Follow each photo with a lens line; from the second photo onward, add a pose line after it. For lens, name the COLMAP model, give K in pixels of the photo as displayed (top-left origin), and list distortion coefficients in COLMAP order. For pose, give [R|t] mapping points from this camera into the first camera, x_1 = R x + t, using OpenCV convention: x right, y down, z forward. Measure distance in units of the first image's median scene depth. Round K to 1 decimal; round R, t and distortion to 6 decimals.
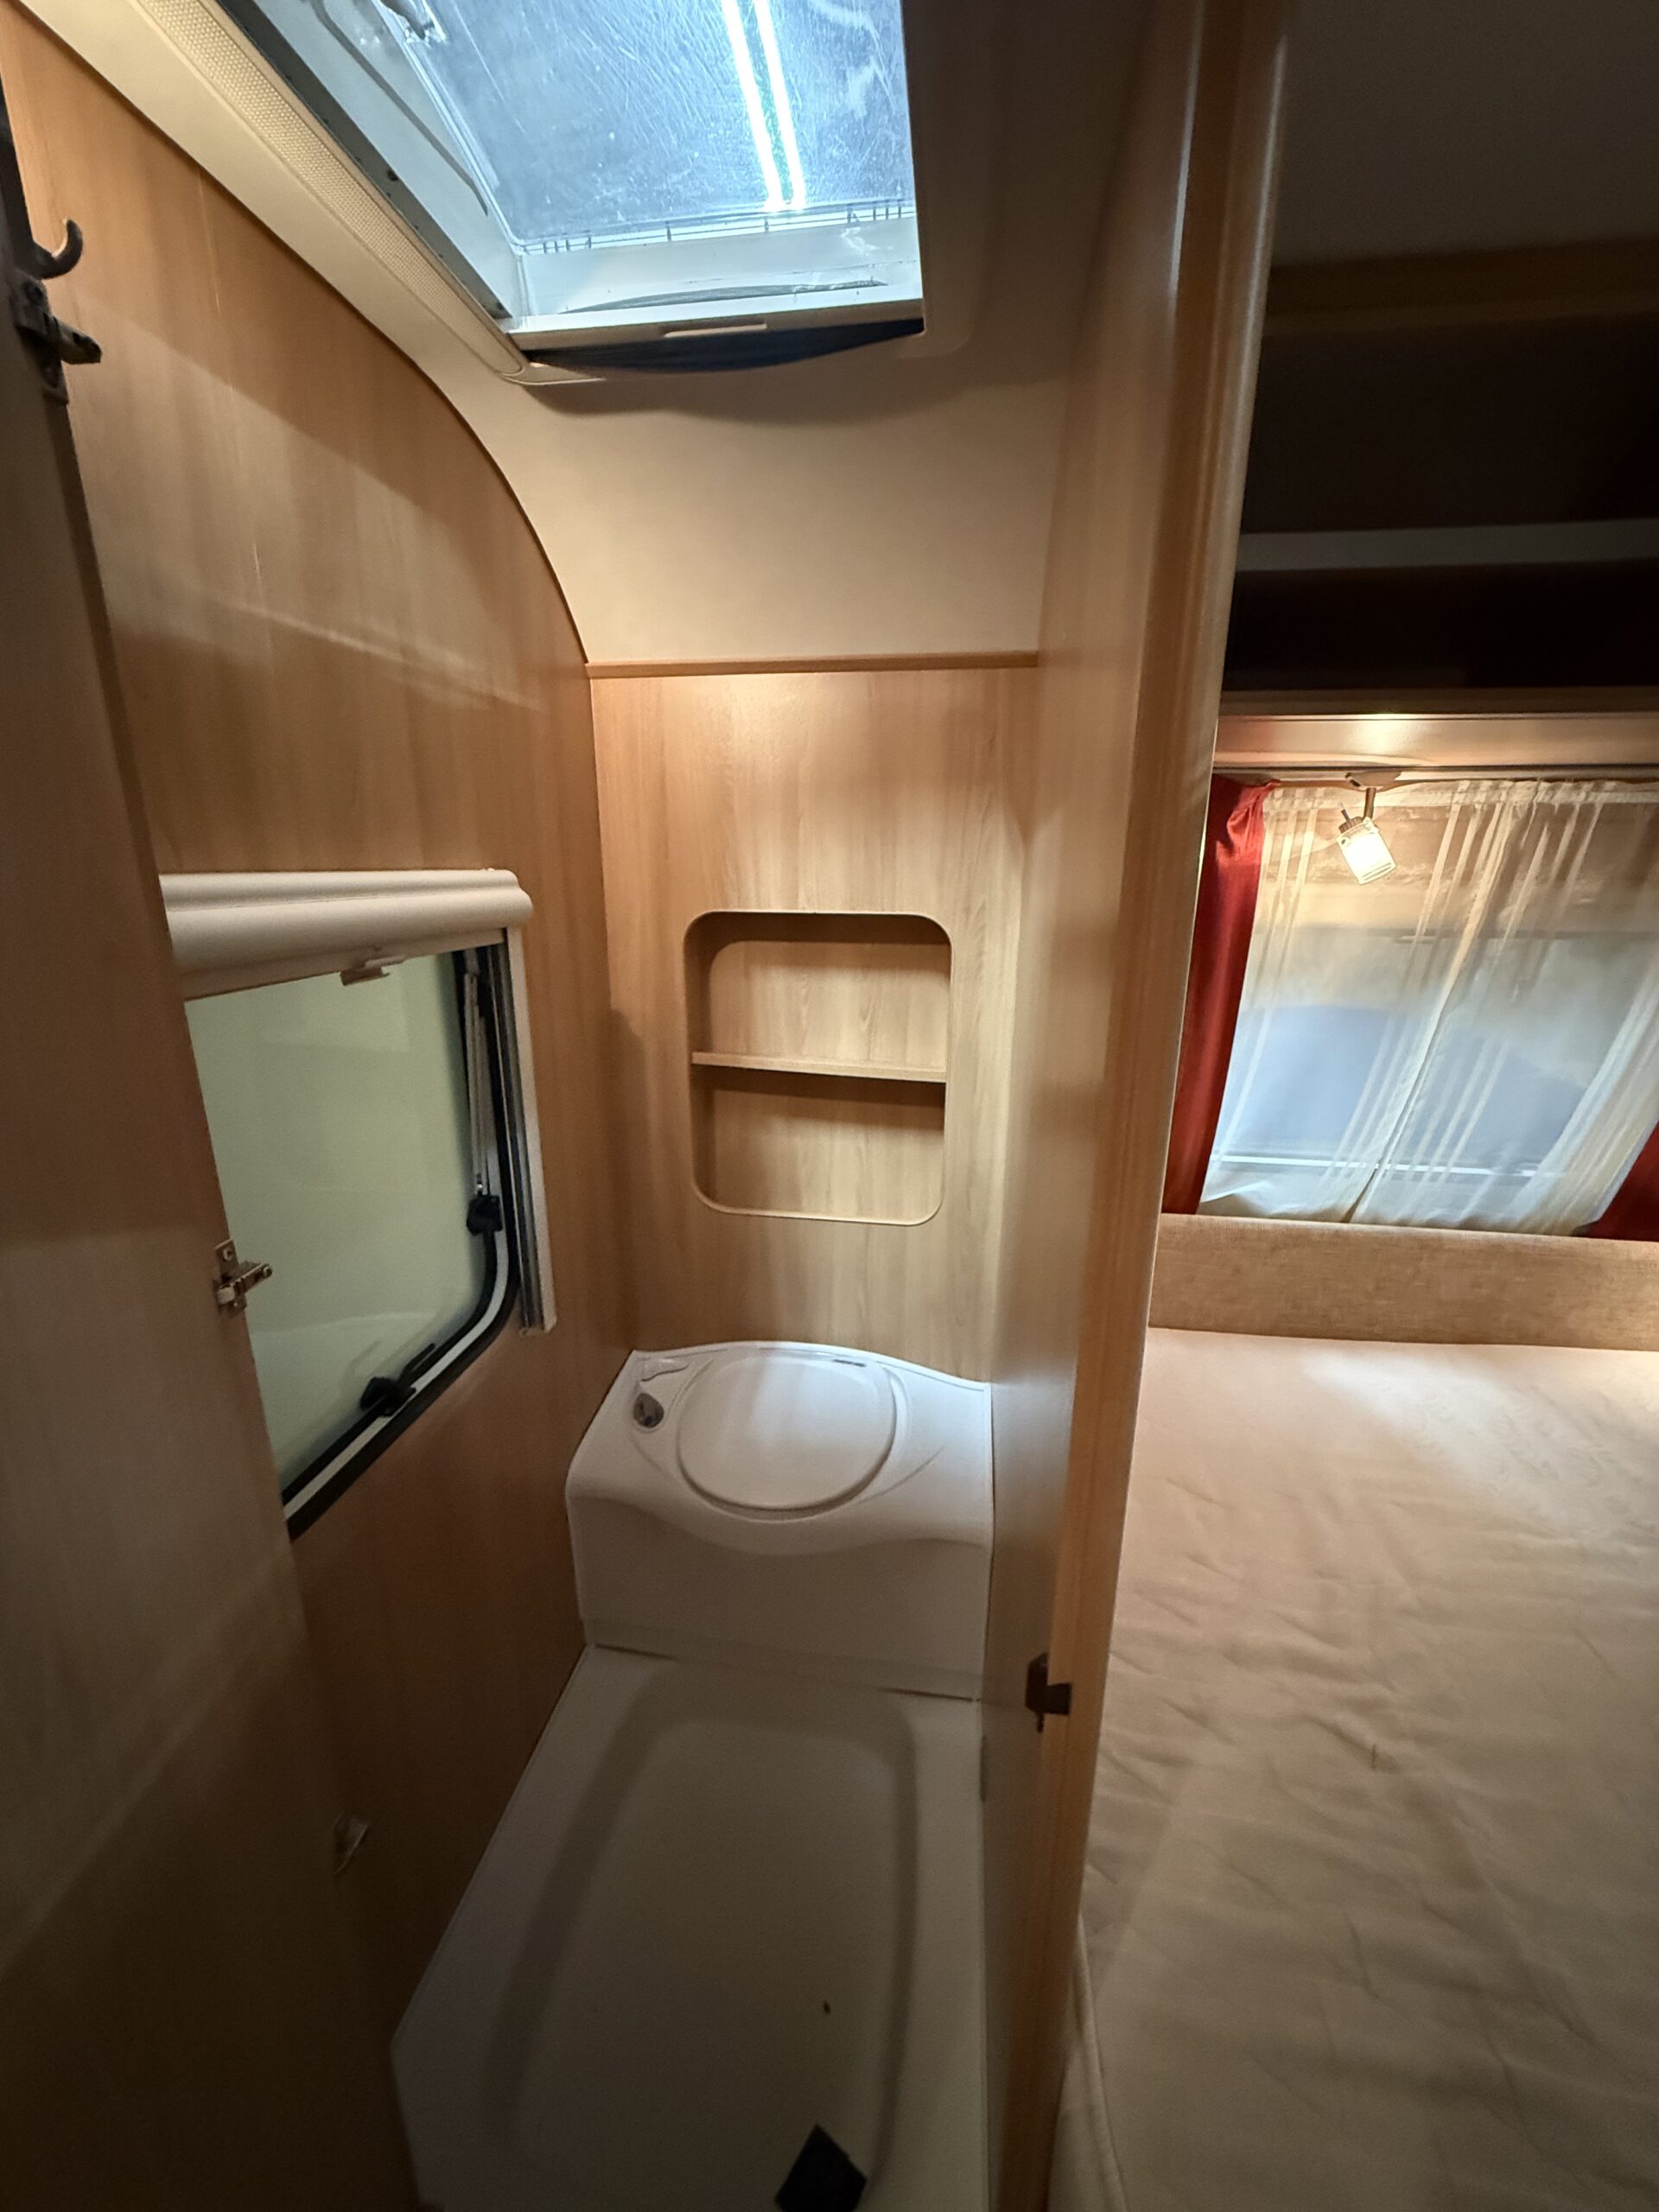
lens RADIAL K [[875.5, 0, 826.7], [0, 875.5, 1107.9], [0, 0, 1]] dist [0.000181, 0.000287]
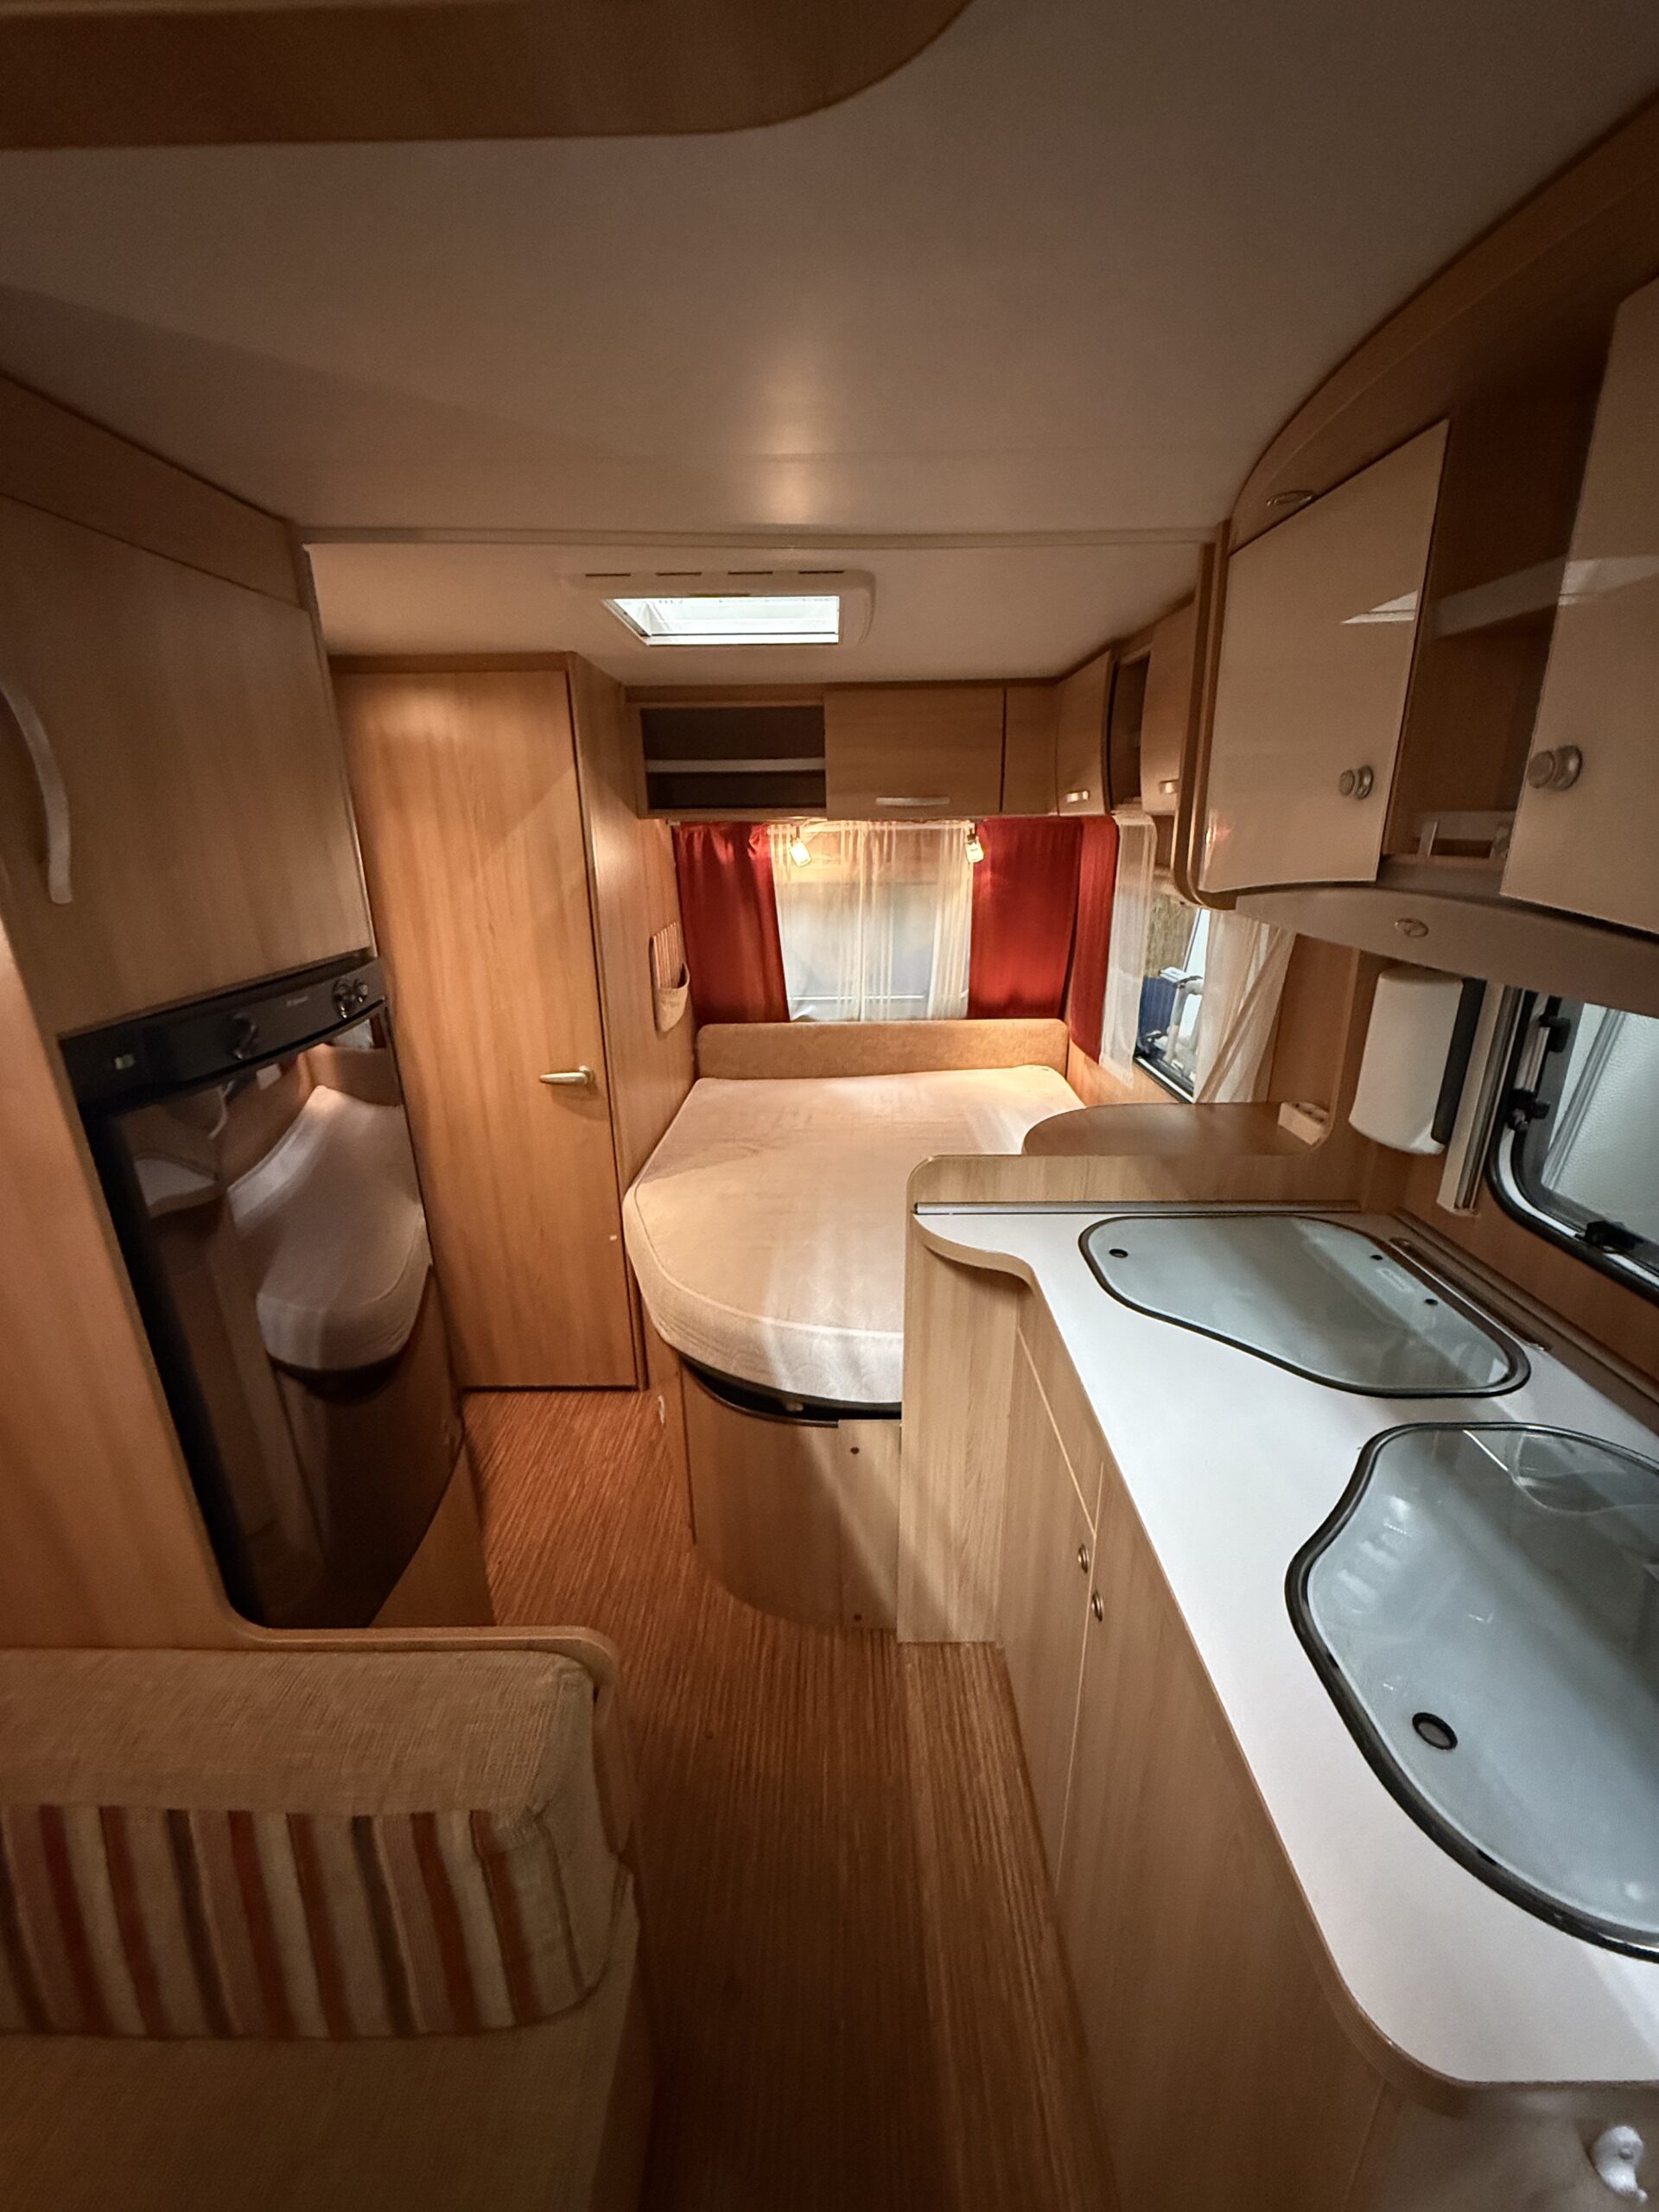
lens RADIAL K [[875.5, 0, 831.3], [0, 875.5, 1109.4], [0, 0, 1]] dist [0.000181, 0.000287]
pose [[0.991292, -0.063361, 0.115437, 0.342193], [0.058231, 0.997183, 0.047286, 0.285618], [-0.118108, -0.040152, 0.992189, -1.336114]]
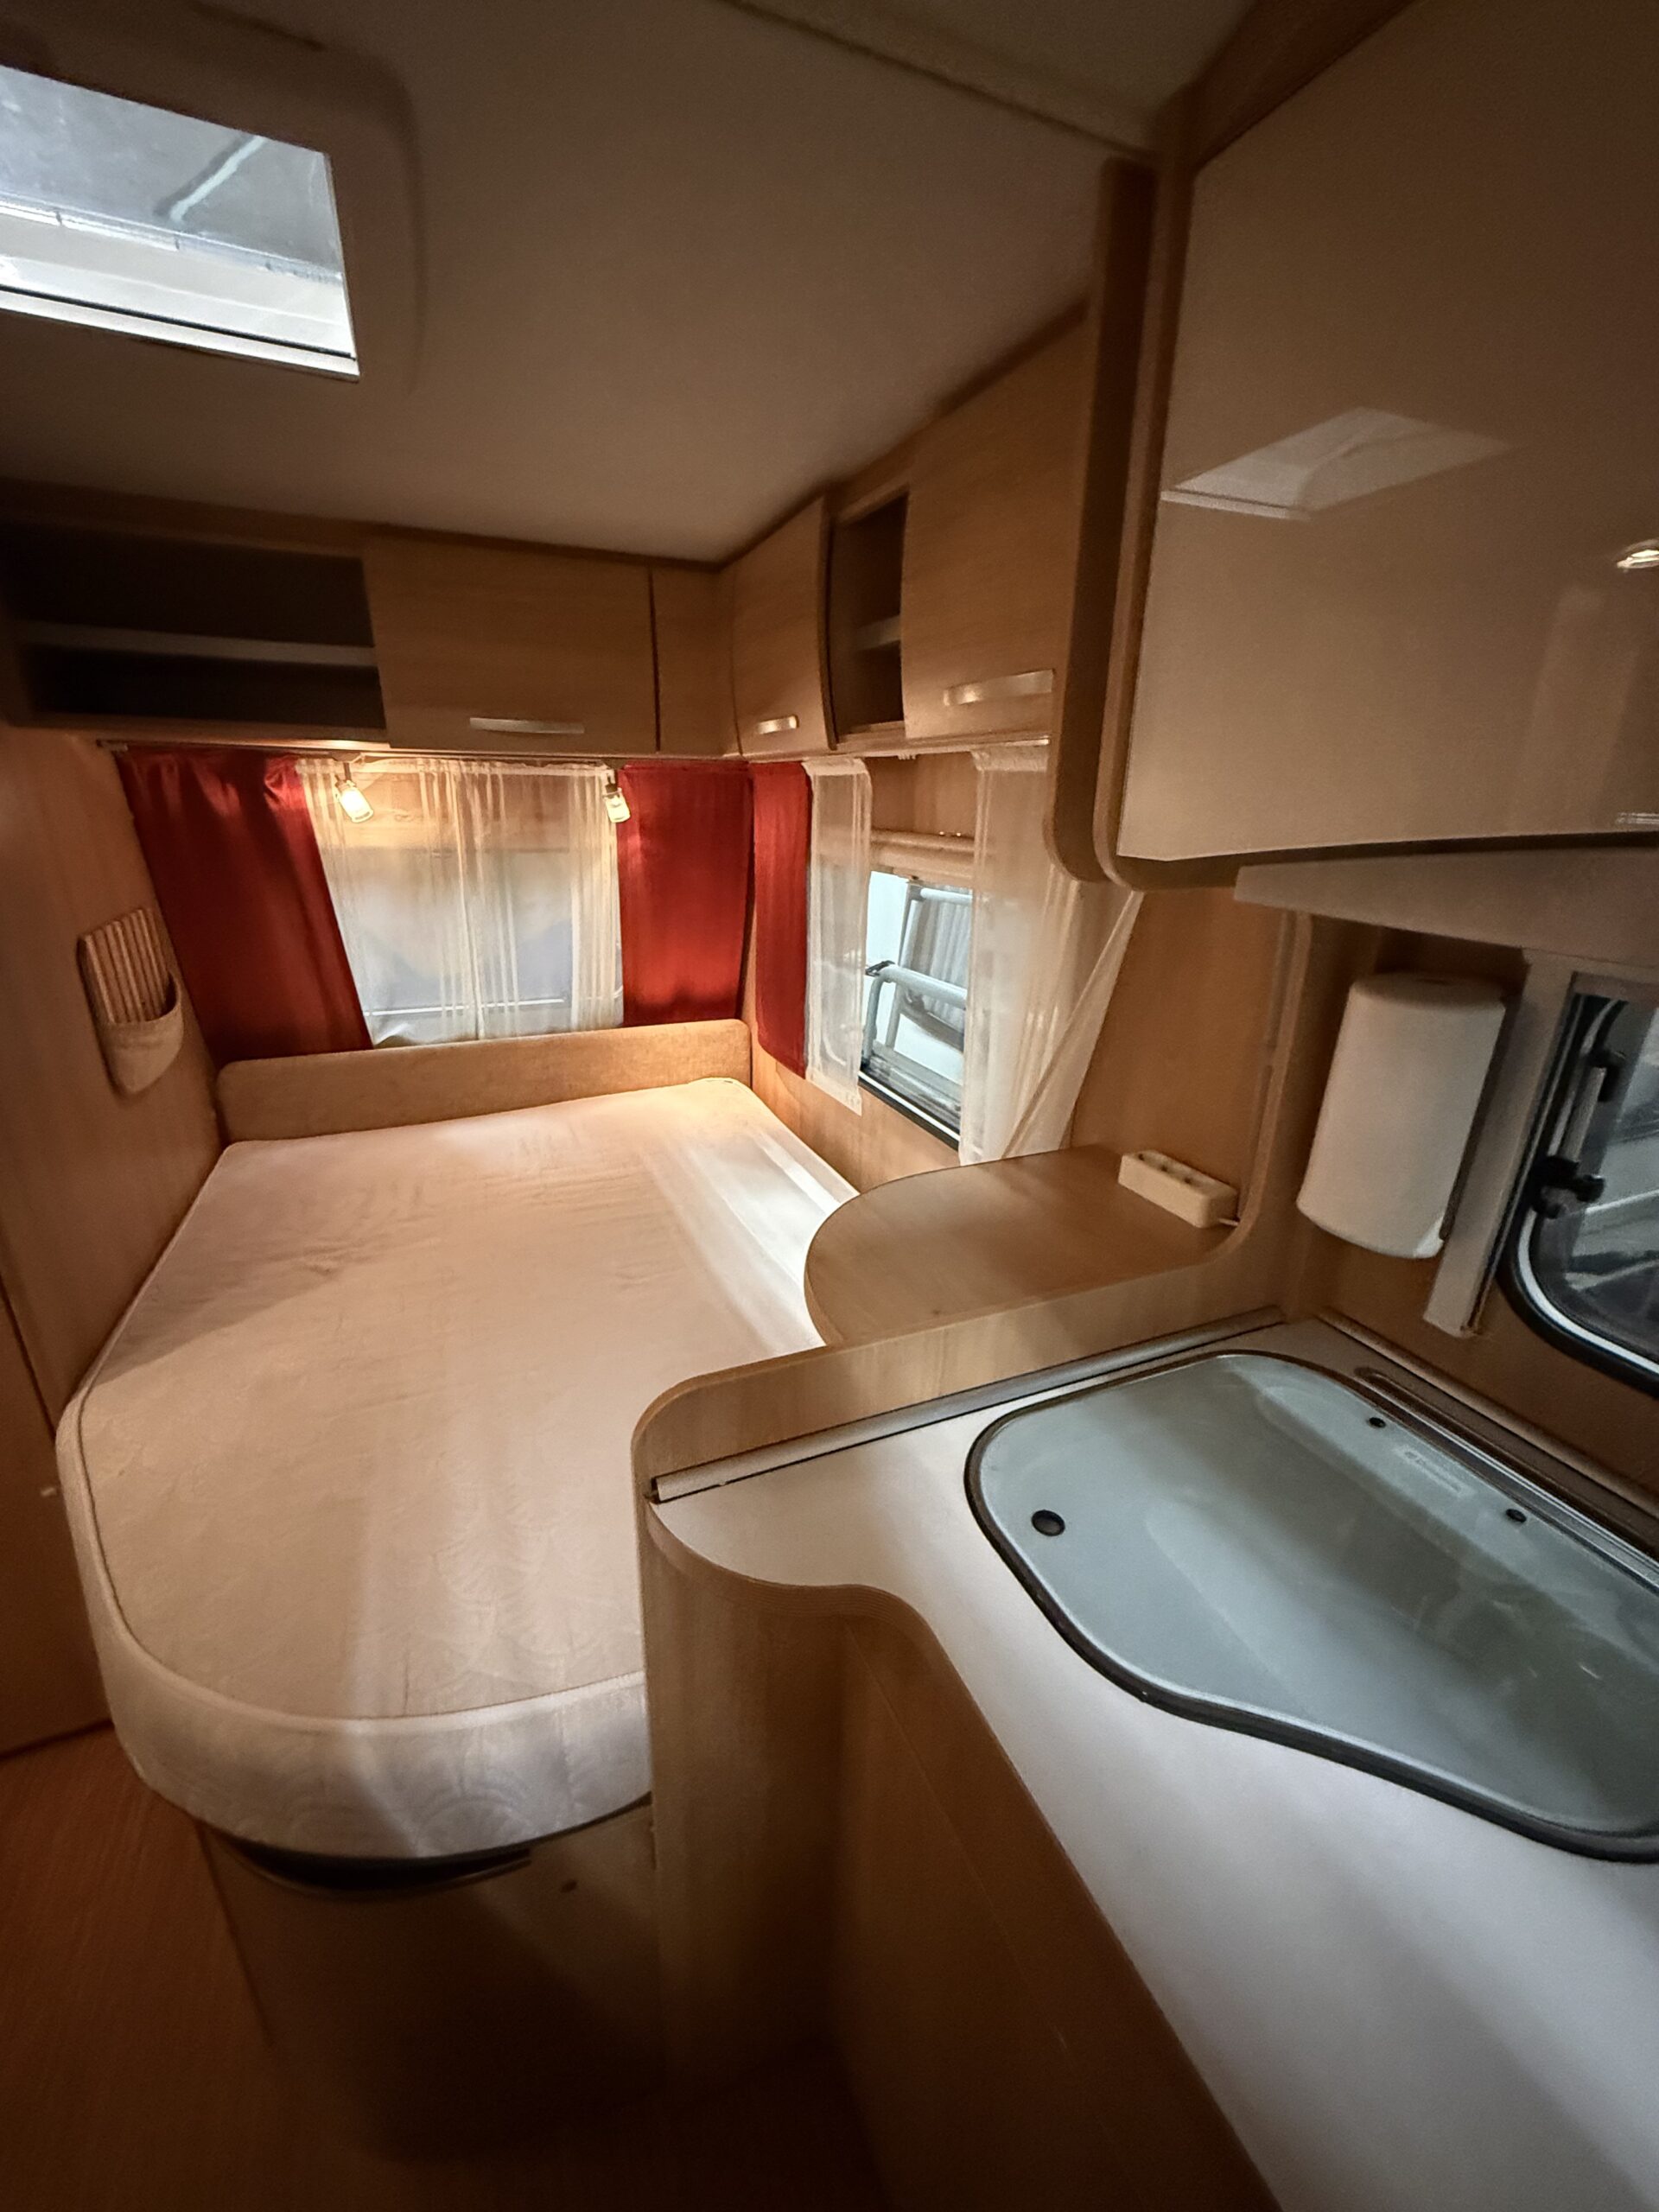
lens RADIAL K [[875.5, 0, 829.1], [0, 875.5, 1107.9], [0, 0, 1]] dist [0.000181, 0.000287]
pose [[0.852896, -0.169392, 0.493836, 0.425308], [0.129757, 0.984998, 0.113766, 0.183493], [-0.505698, -0.032952, 0.862081, -0.803718]]
